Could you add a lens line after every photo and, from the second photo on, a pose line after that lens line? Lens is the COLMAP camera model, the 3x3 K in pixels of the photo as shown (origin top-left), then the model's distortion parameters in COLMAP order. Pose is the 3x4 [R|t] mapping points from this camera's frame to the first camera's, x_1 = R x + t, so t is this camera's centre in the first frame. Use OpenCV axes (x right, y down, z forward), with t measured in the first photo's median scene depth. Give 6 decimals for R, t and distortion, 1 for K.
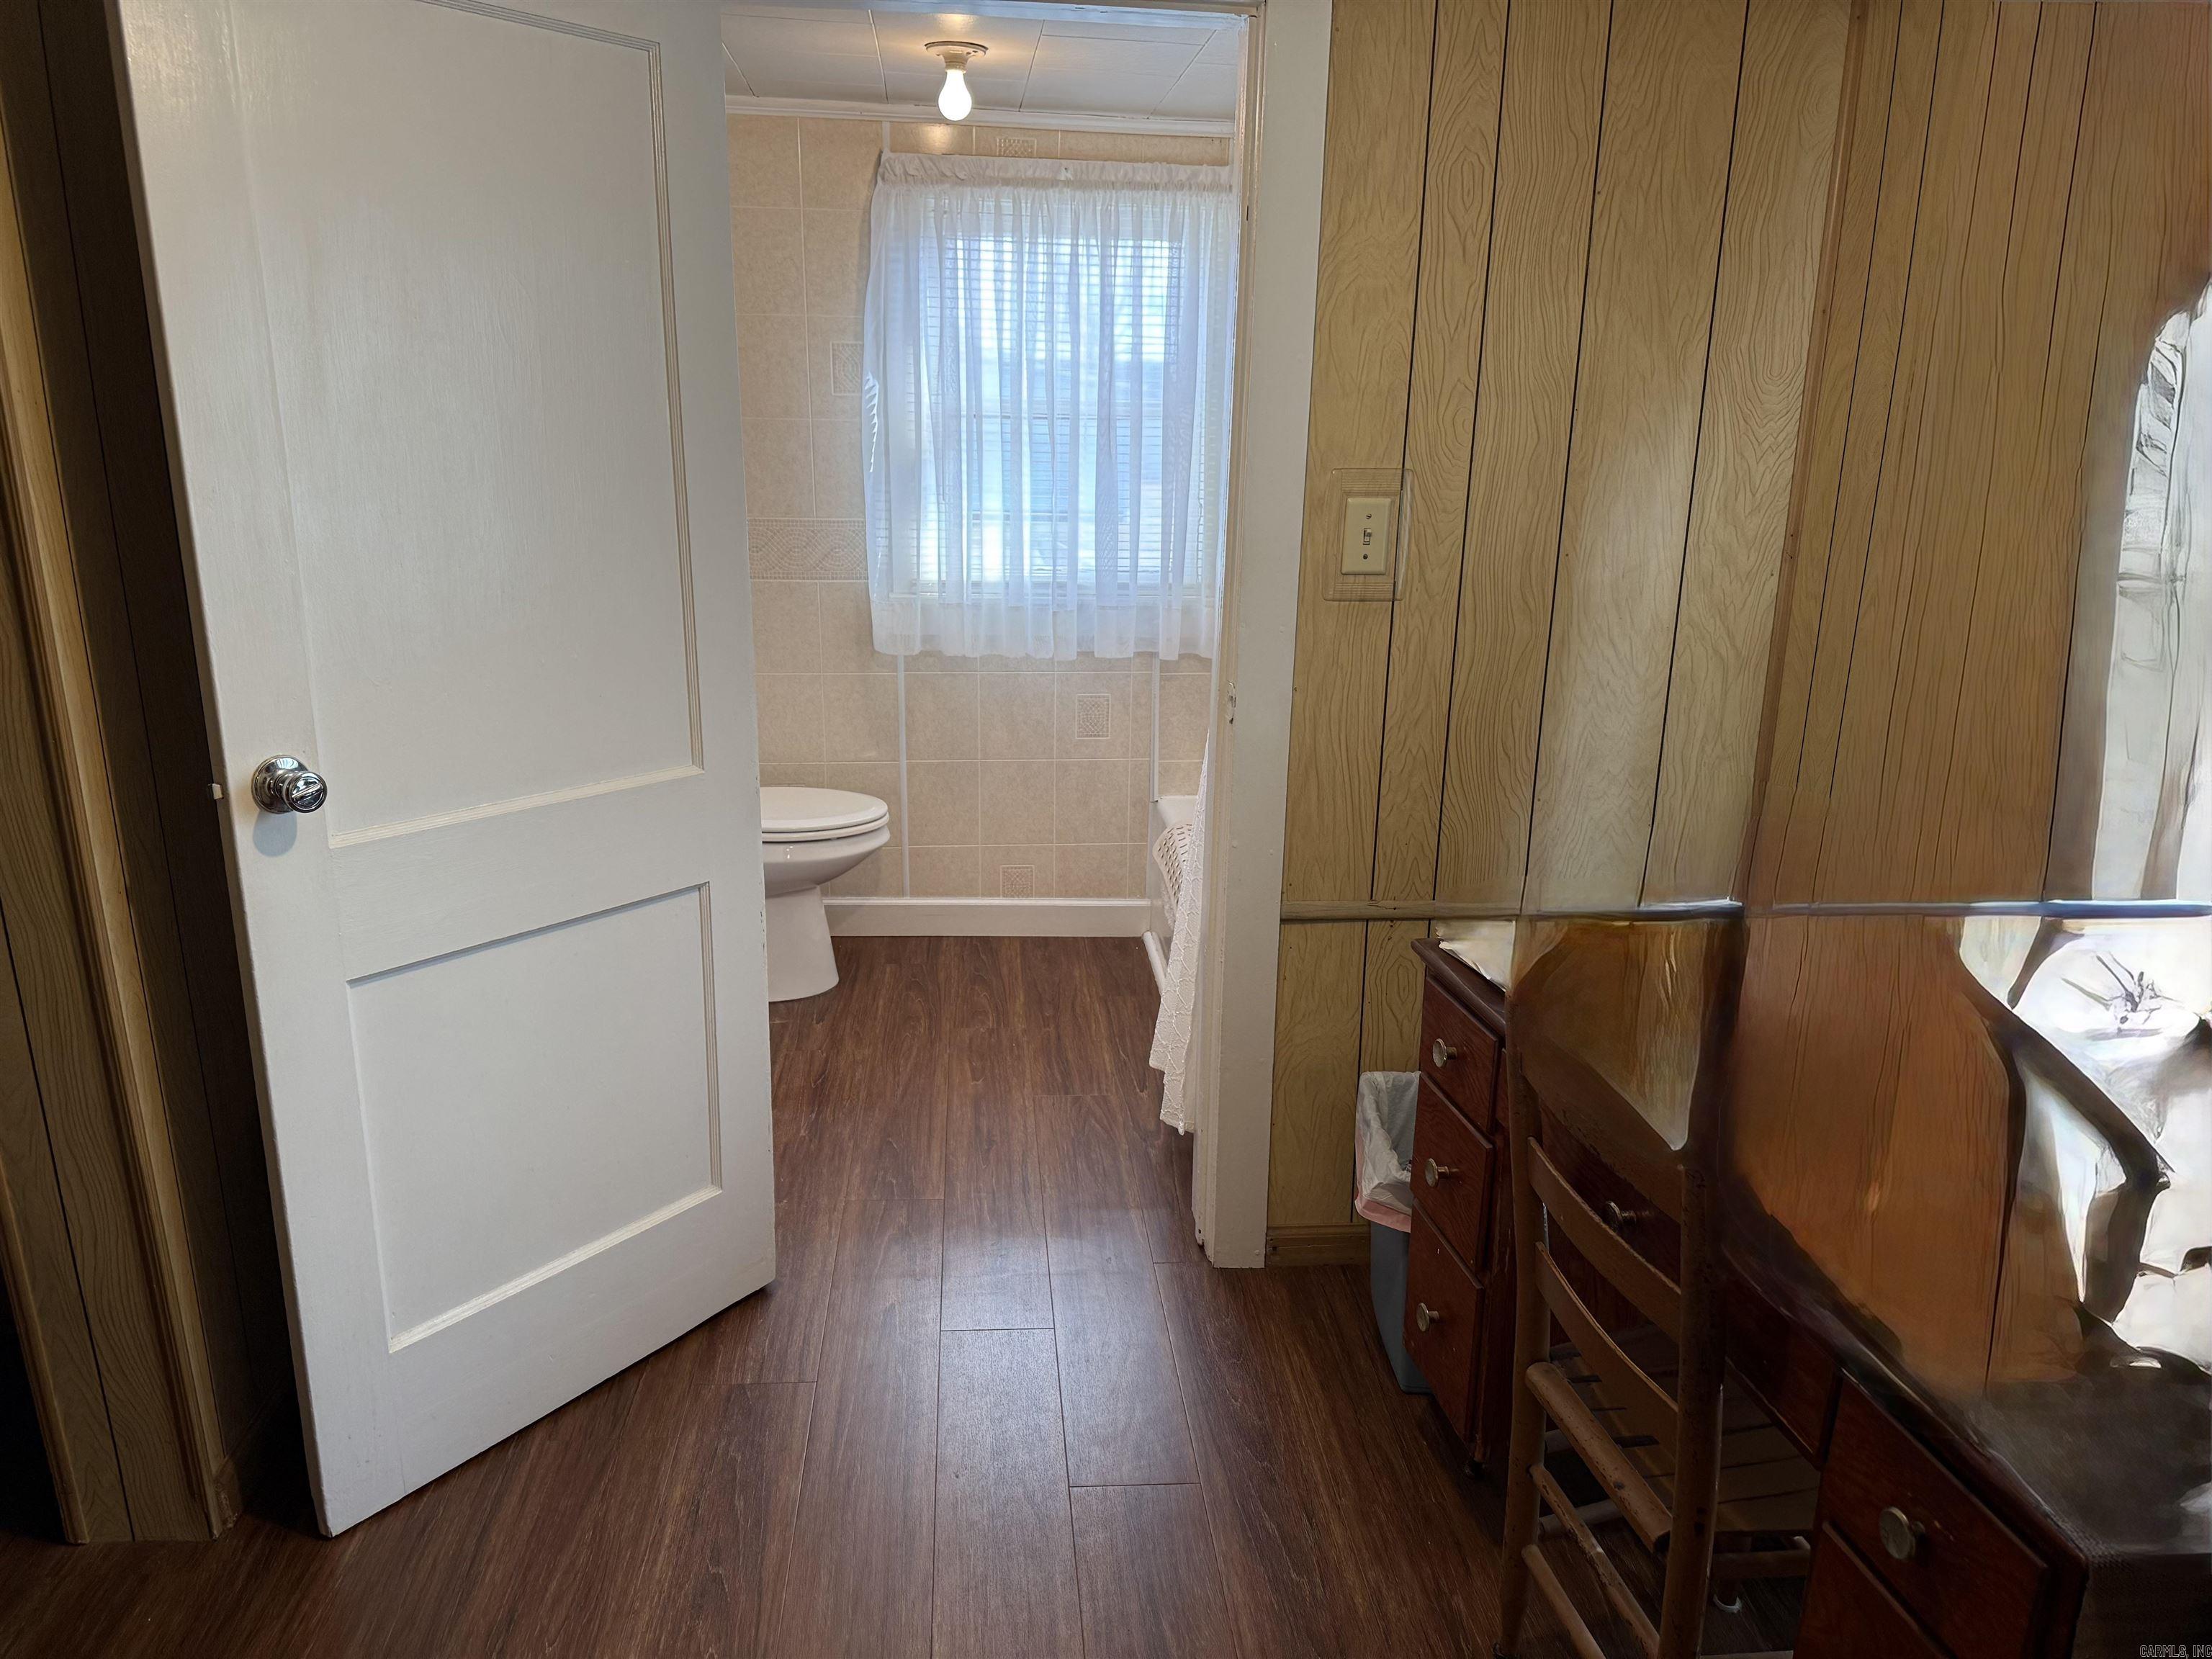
lens RADIAL K [[1545.4, 0, 1102.5], [0, 1545.4, 818.1], [0, 0, 1]] dist [0.069013, -0.070775]
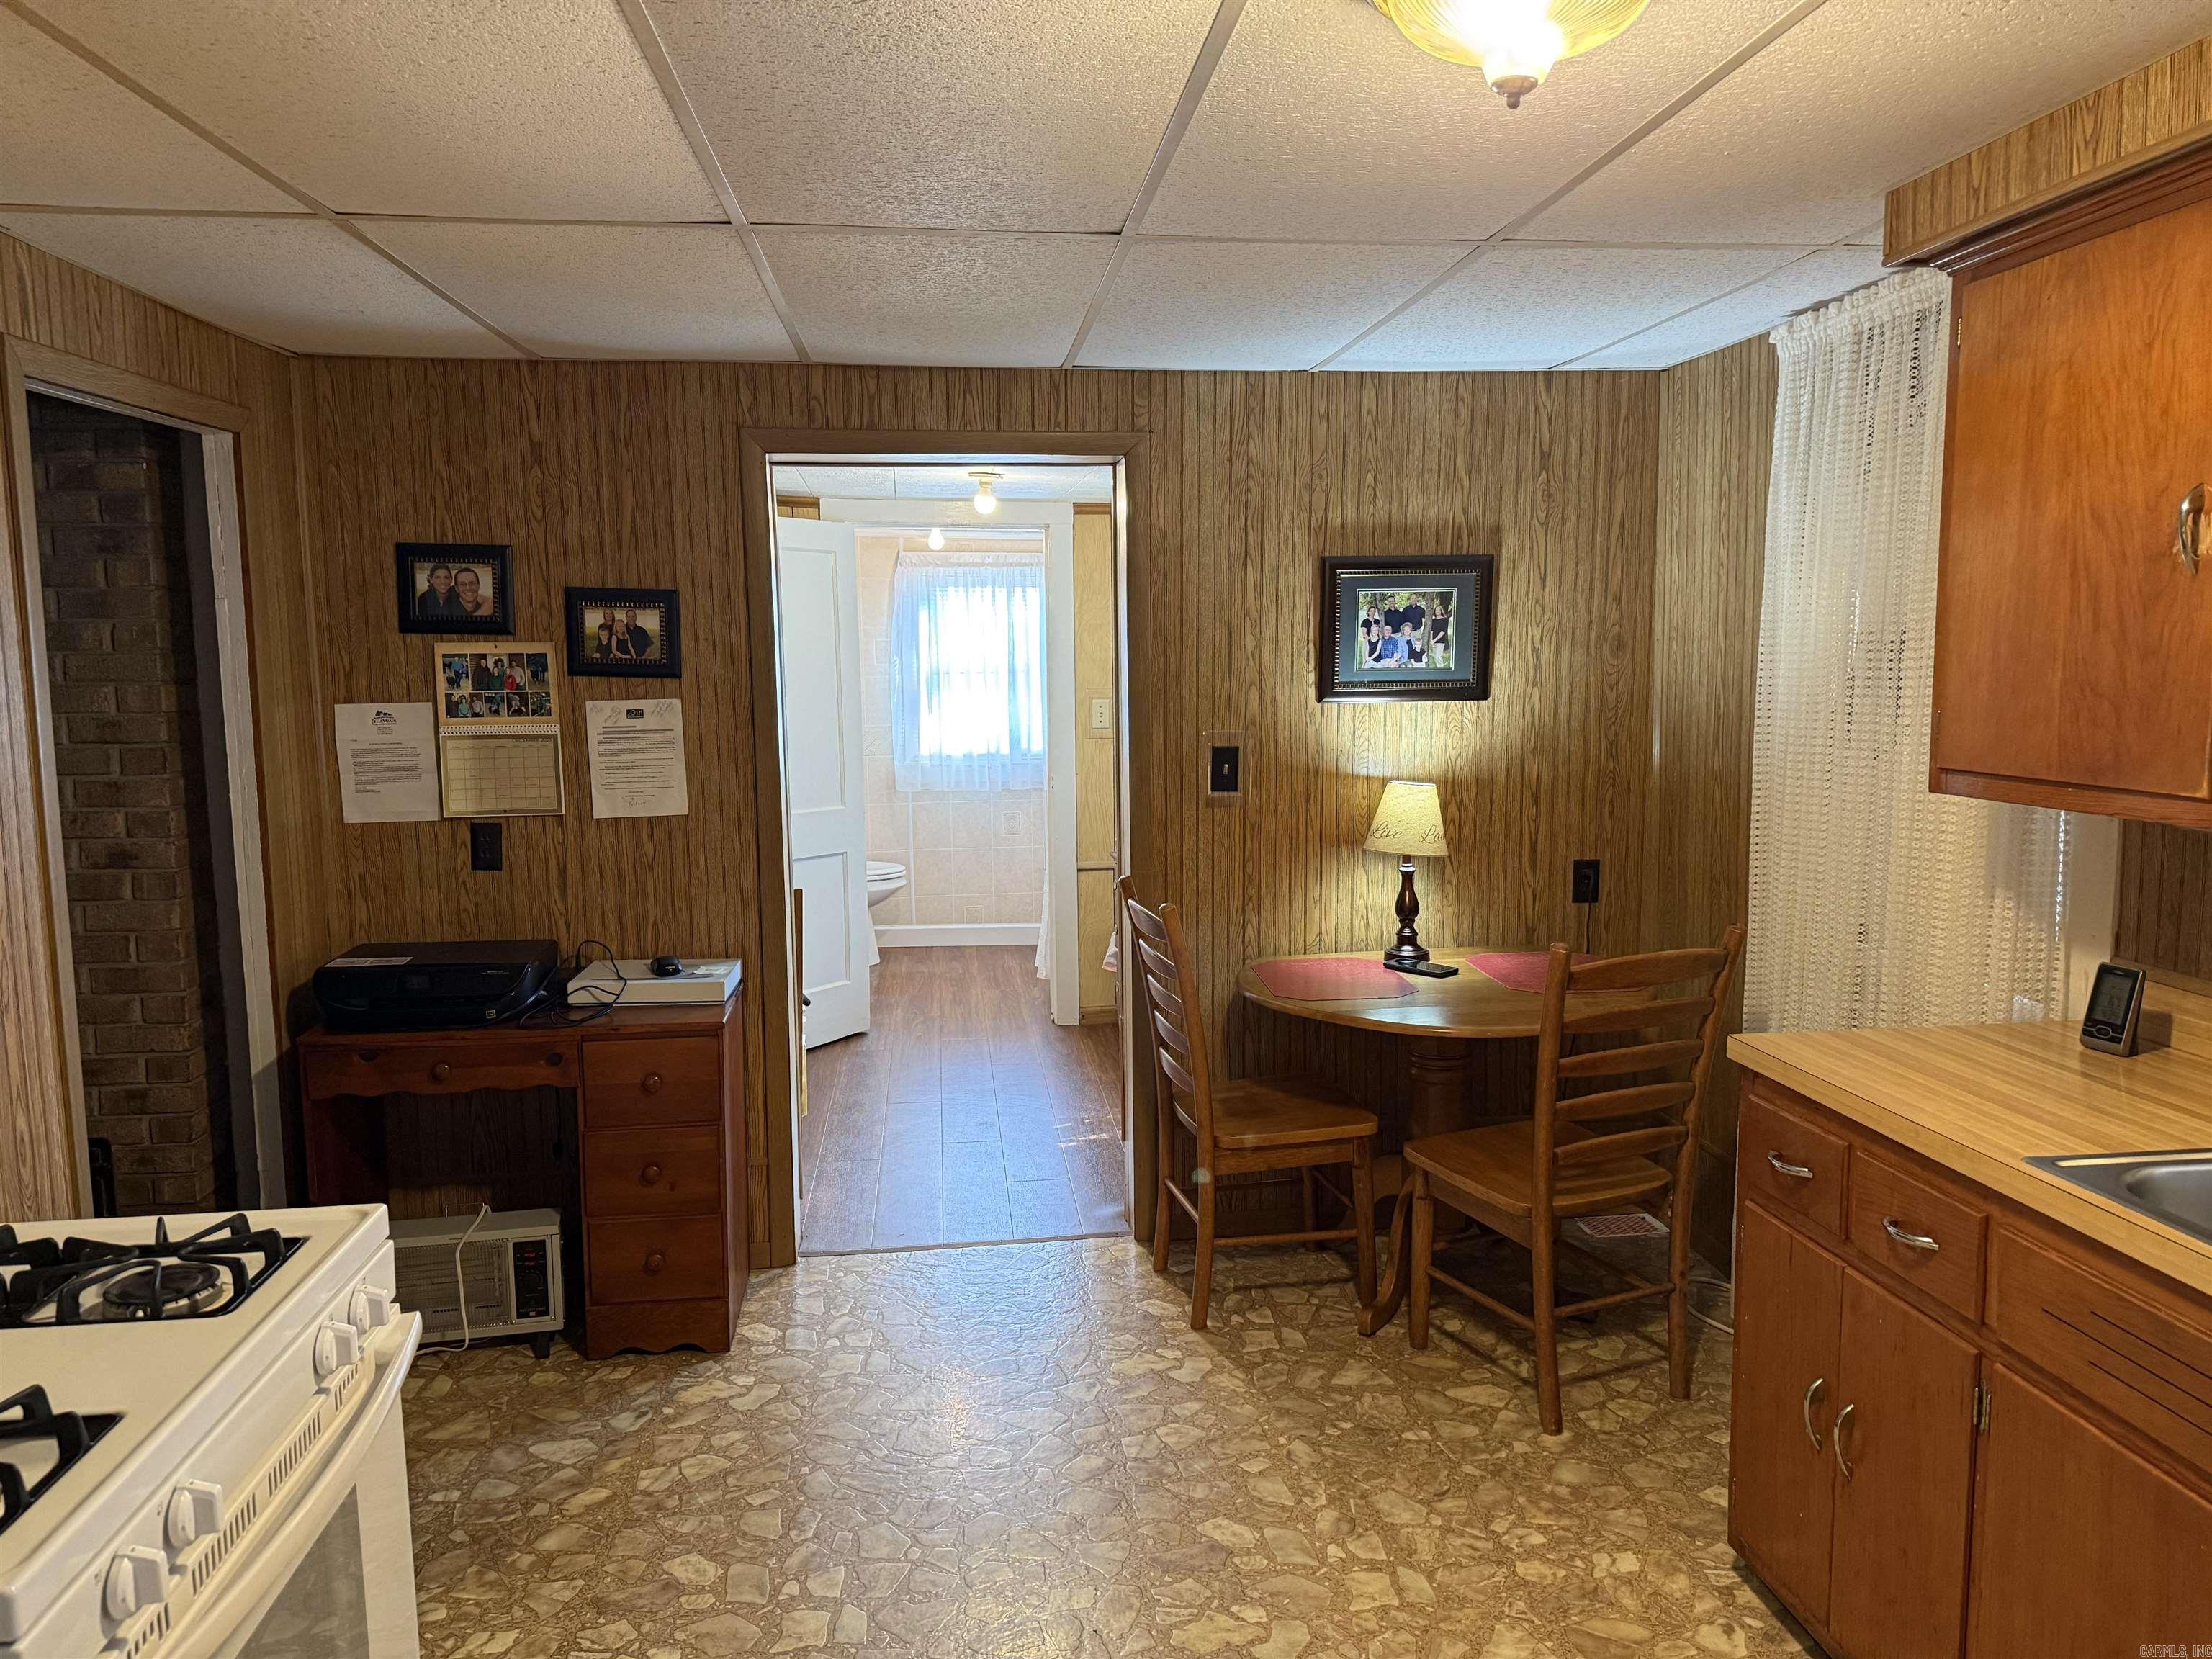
lens RADIAL K [[1578.2, 0, 1106.0], [0, 1578.2, 829.5], [0, 0, 1]] dist [-0.000703, -0.000163]
pose [[0.999206, -0.033162, 0.022062, 0.074593], [0.036062, 0.988394, -0.147569, 0.259333], [-0.016913, 0.148248, 0.988806, -1.026679]]
